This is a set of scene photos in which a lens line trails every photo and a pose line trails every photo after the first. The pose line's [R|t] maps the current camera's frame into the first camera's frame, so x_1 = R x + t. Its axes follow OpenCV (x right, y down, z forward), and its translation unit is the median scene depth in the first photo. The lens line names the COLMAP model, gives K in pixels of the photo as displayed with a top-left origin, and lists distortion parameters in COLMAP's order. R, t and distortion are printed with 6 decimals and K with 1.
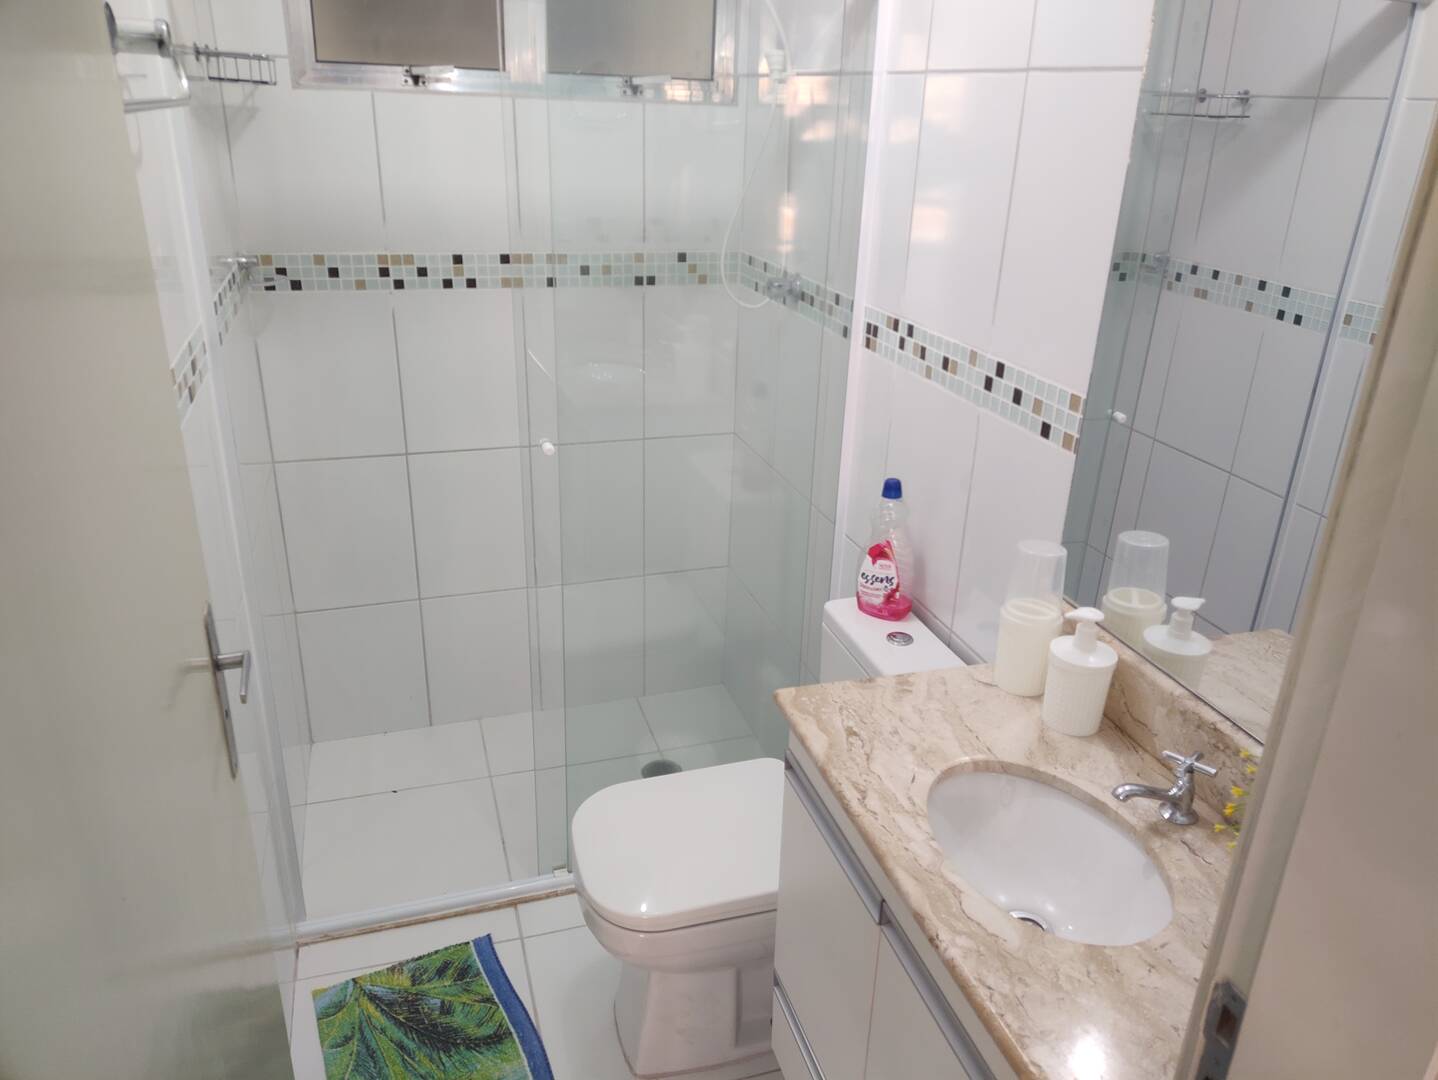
lens RADIAL K [[1057.0, 0, 740.0], [0, 1057.0, 540.3], [0, 0, 1]] dist [0.094432, -0.158753]
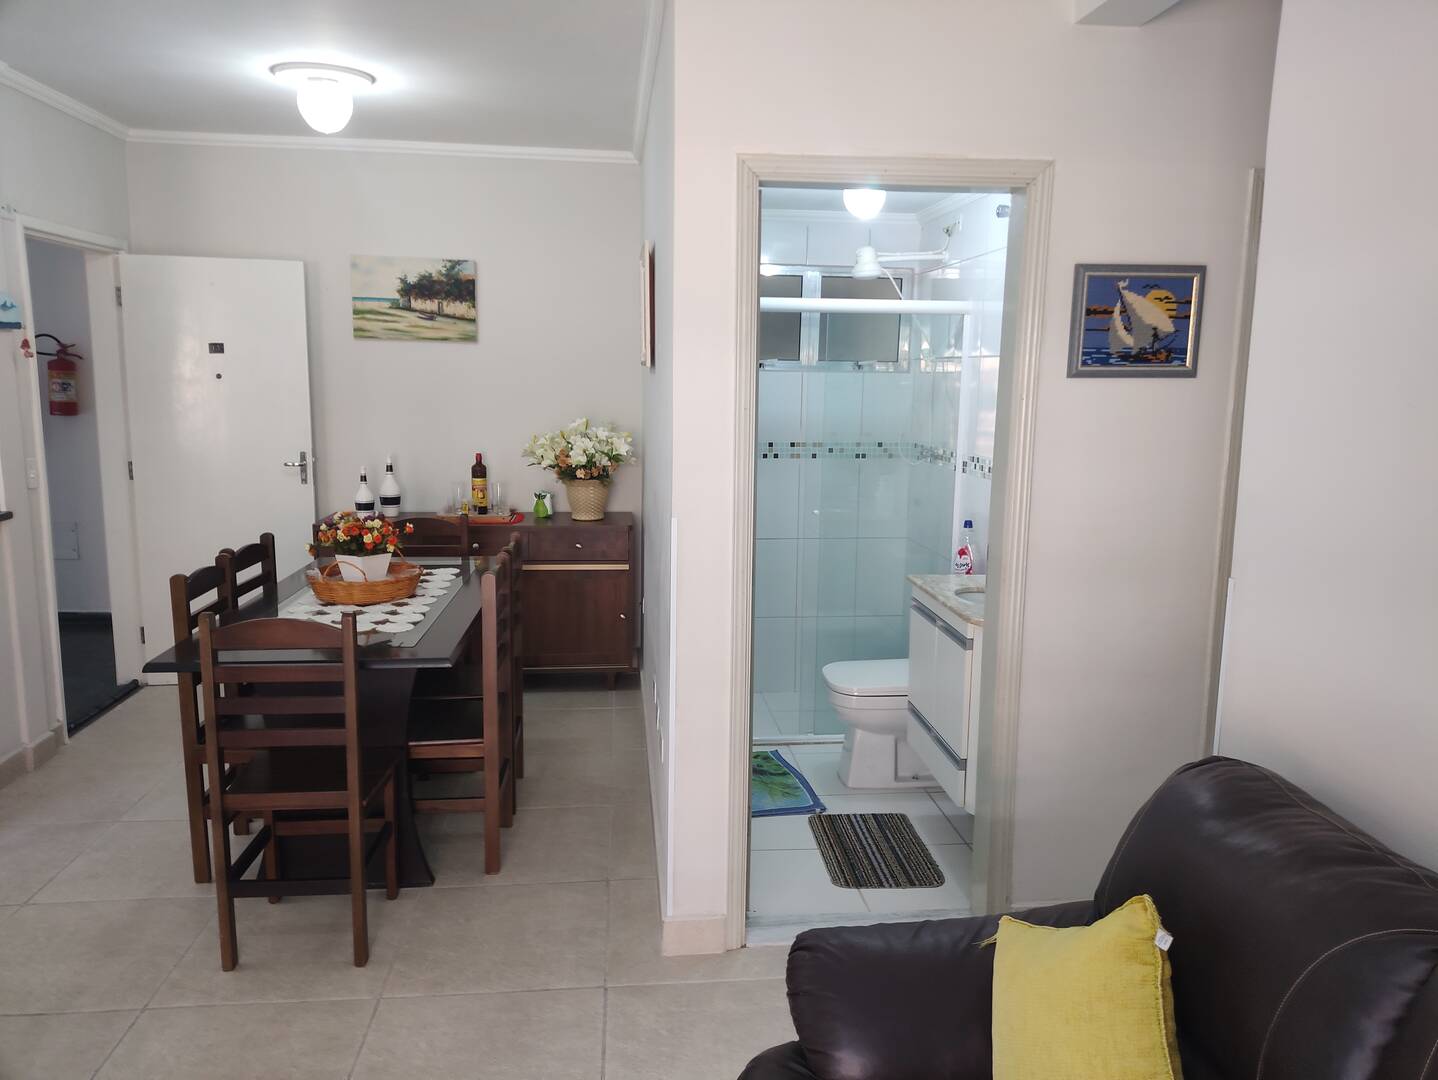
lens RADIAL K [[1047.6, 0, 728.2], [0, 1047.6, 541.9], [0, 0, 1]] dist [0.077839, -0.110360]
pose [[0.978439, 0.011539, -0.206215, 0.081047], [-0.060073, 0.971171, -0.230692, 0.412697], [0.197608, 0.238106, 0.950924, -0.949778]]
